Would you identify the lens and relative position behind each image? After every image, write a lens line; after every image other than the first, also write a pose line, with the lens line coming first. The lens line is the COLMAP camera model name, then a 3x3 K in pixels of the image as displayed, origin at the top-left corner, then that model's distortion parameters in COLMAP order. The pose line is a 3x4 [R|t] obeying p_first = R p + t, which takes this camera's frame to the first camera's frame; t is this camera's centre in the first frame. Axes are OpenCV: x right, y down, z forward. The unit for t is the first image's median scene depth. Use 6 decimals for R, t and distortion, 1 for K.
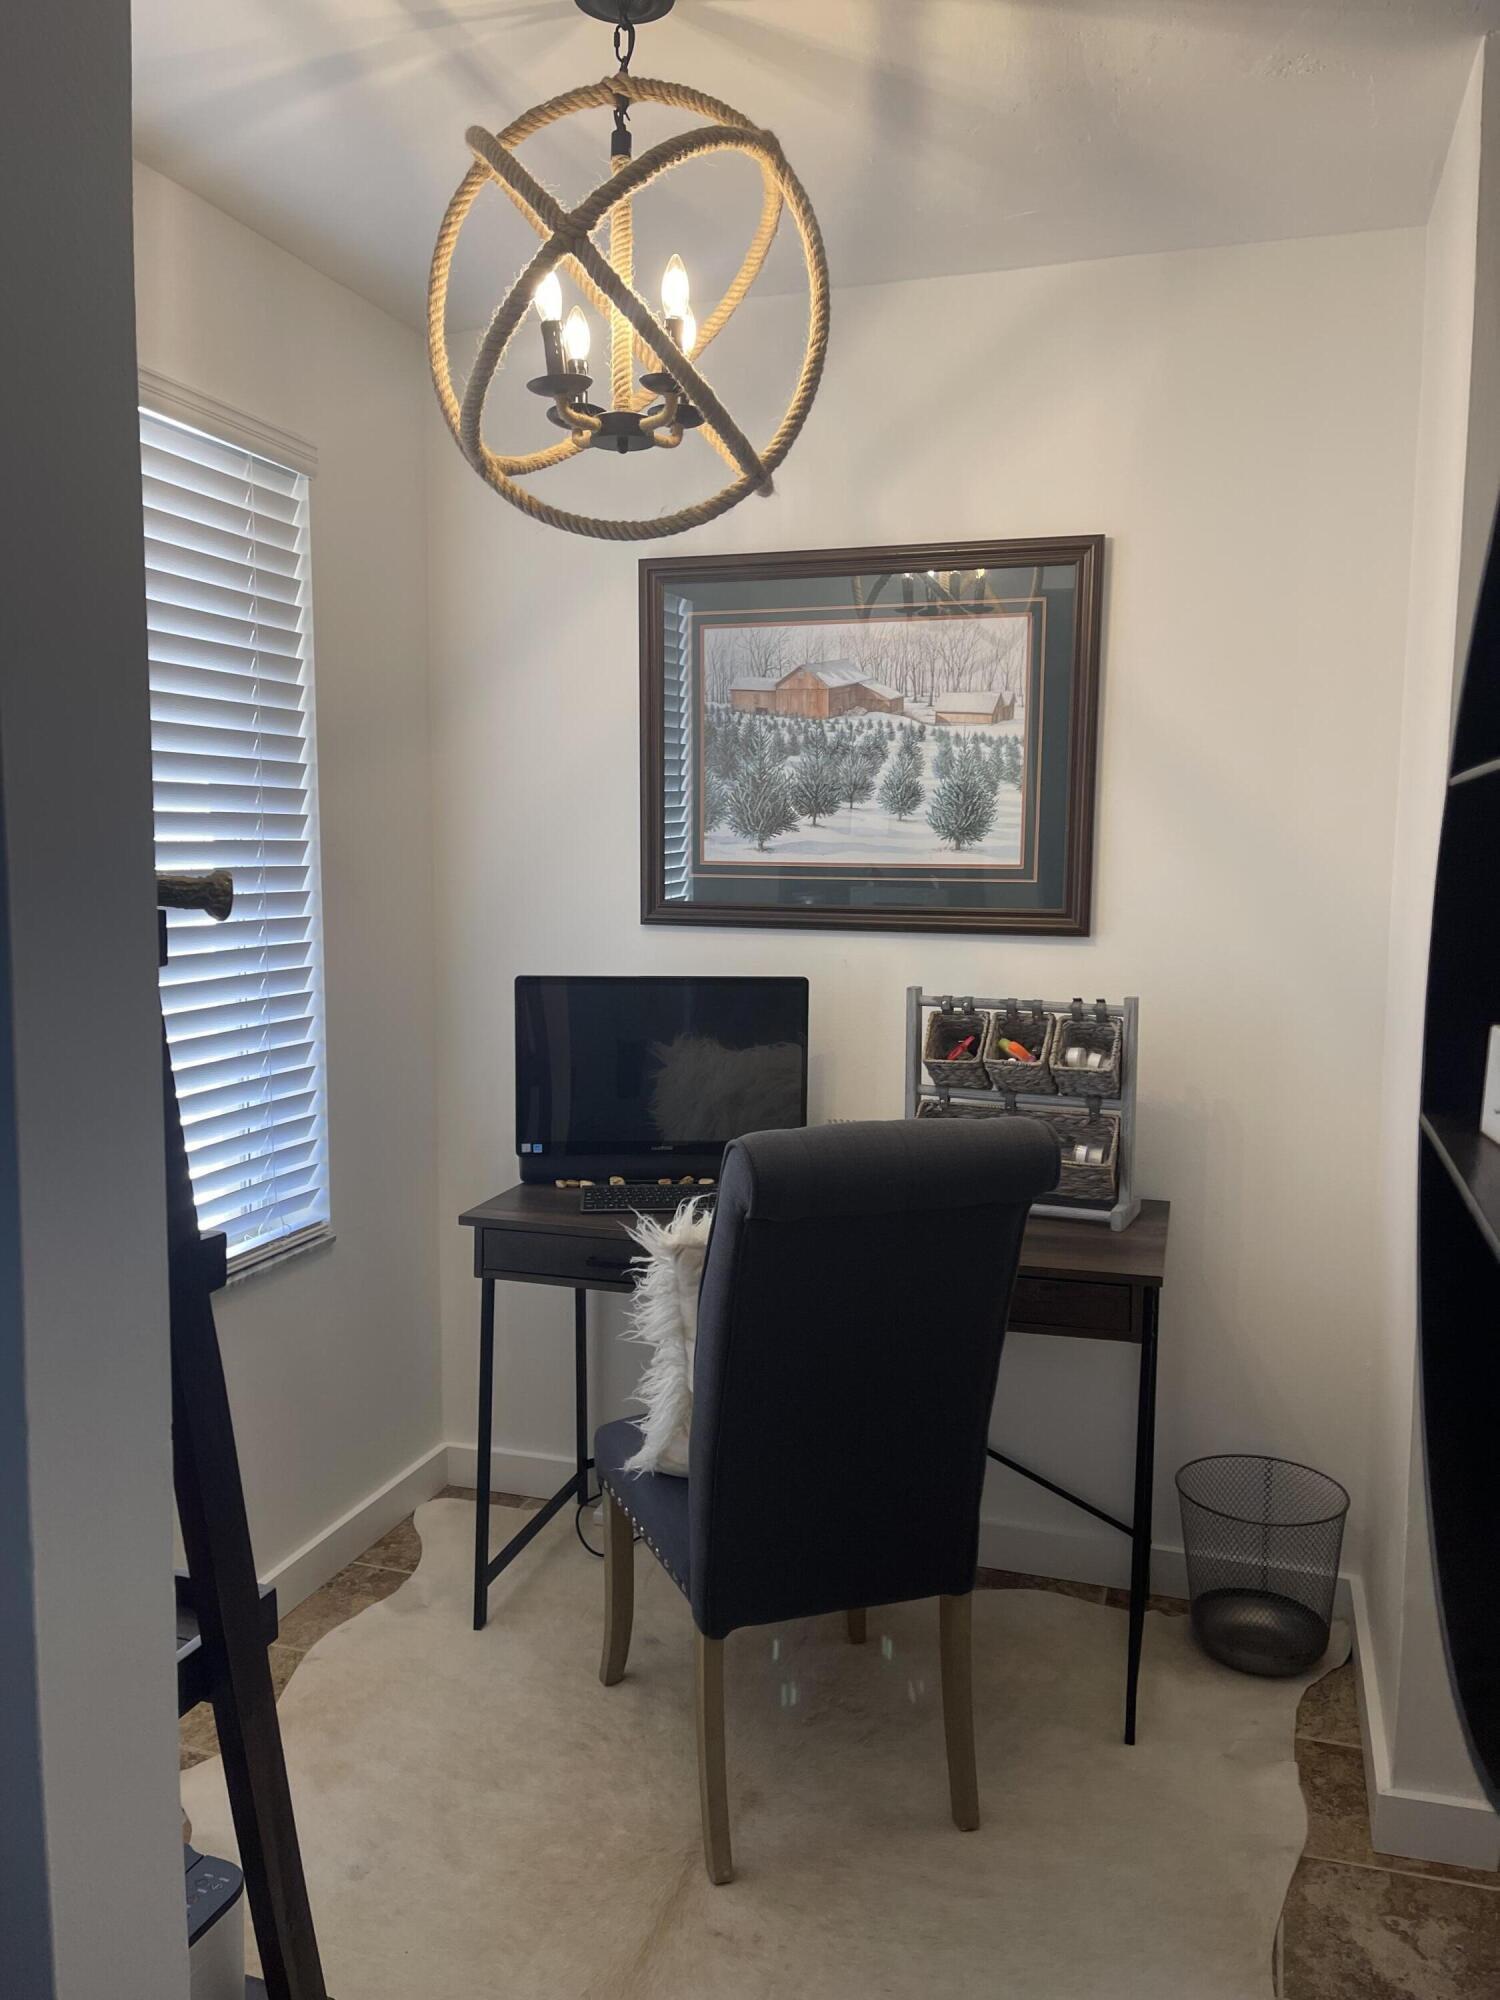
lens RADIAL K [[1497.9, 0, 764.8], [0, 1497.9, 994.0], [0, 0, 1]] dist [0.063963, -0.087517]
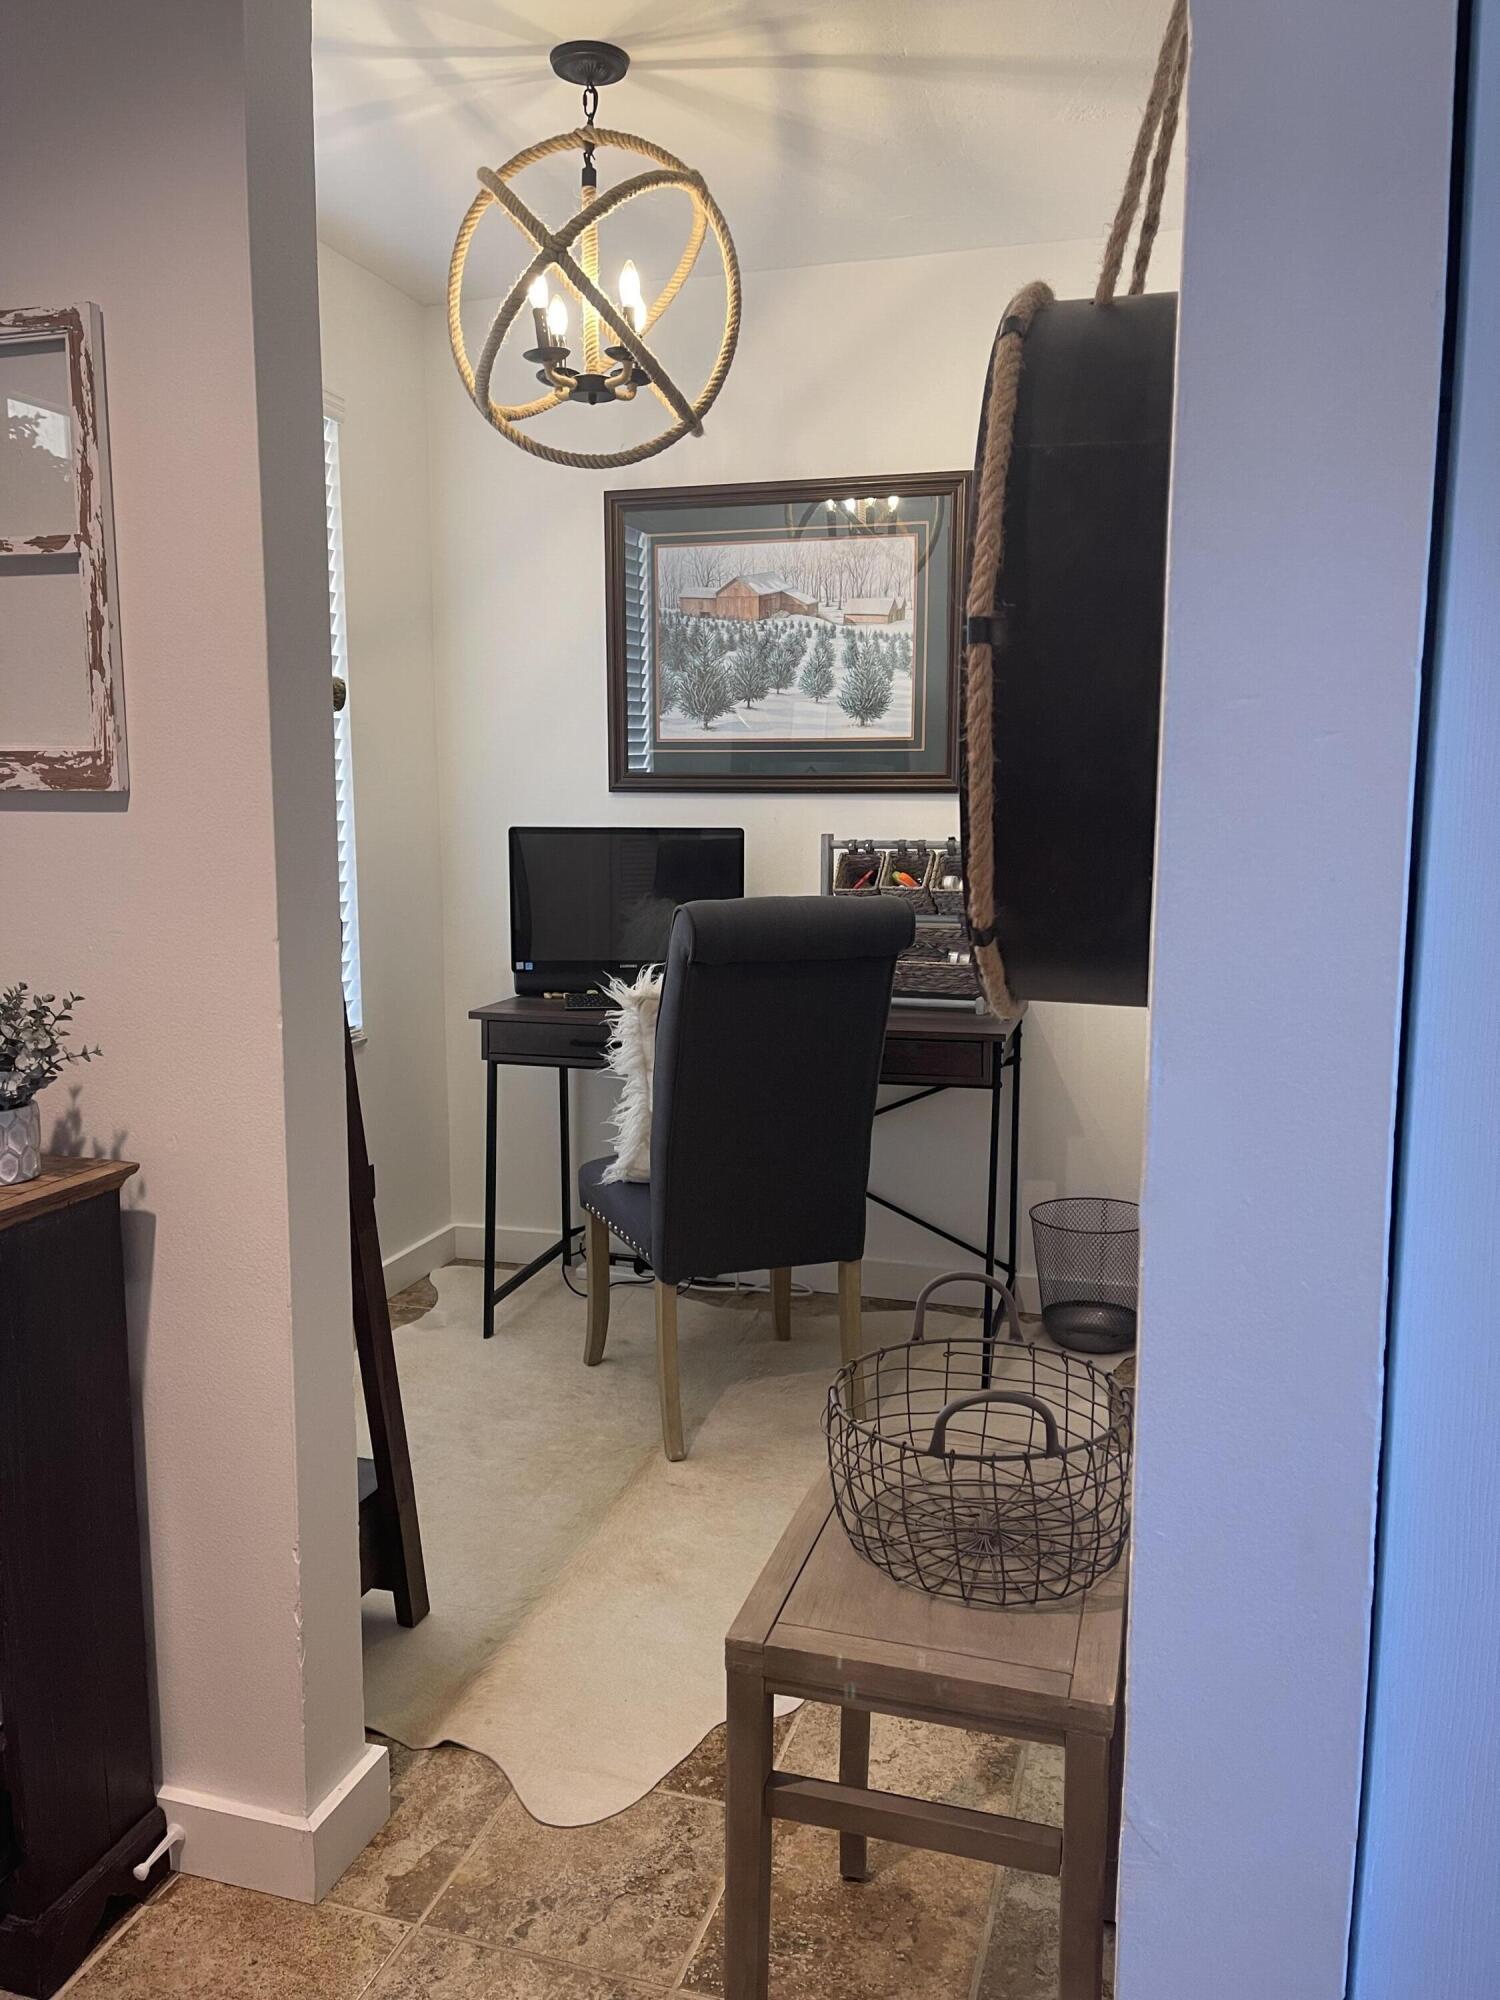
lens RADIAL K [[1497.9, 0, 764.8], [0, 1497.9, 994.0], [0, 0, 1]] dist [0.063963, -0.087517]
pose [[0.999751, -0.007767, 0.020911, 0.021049], [0.007161, 0.999557, 0.028889, 0.098781], [-0.021126, -0.028732, 0.999364, -0.278591]]
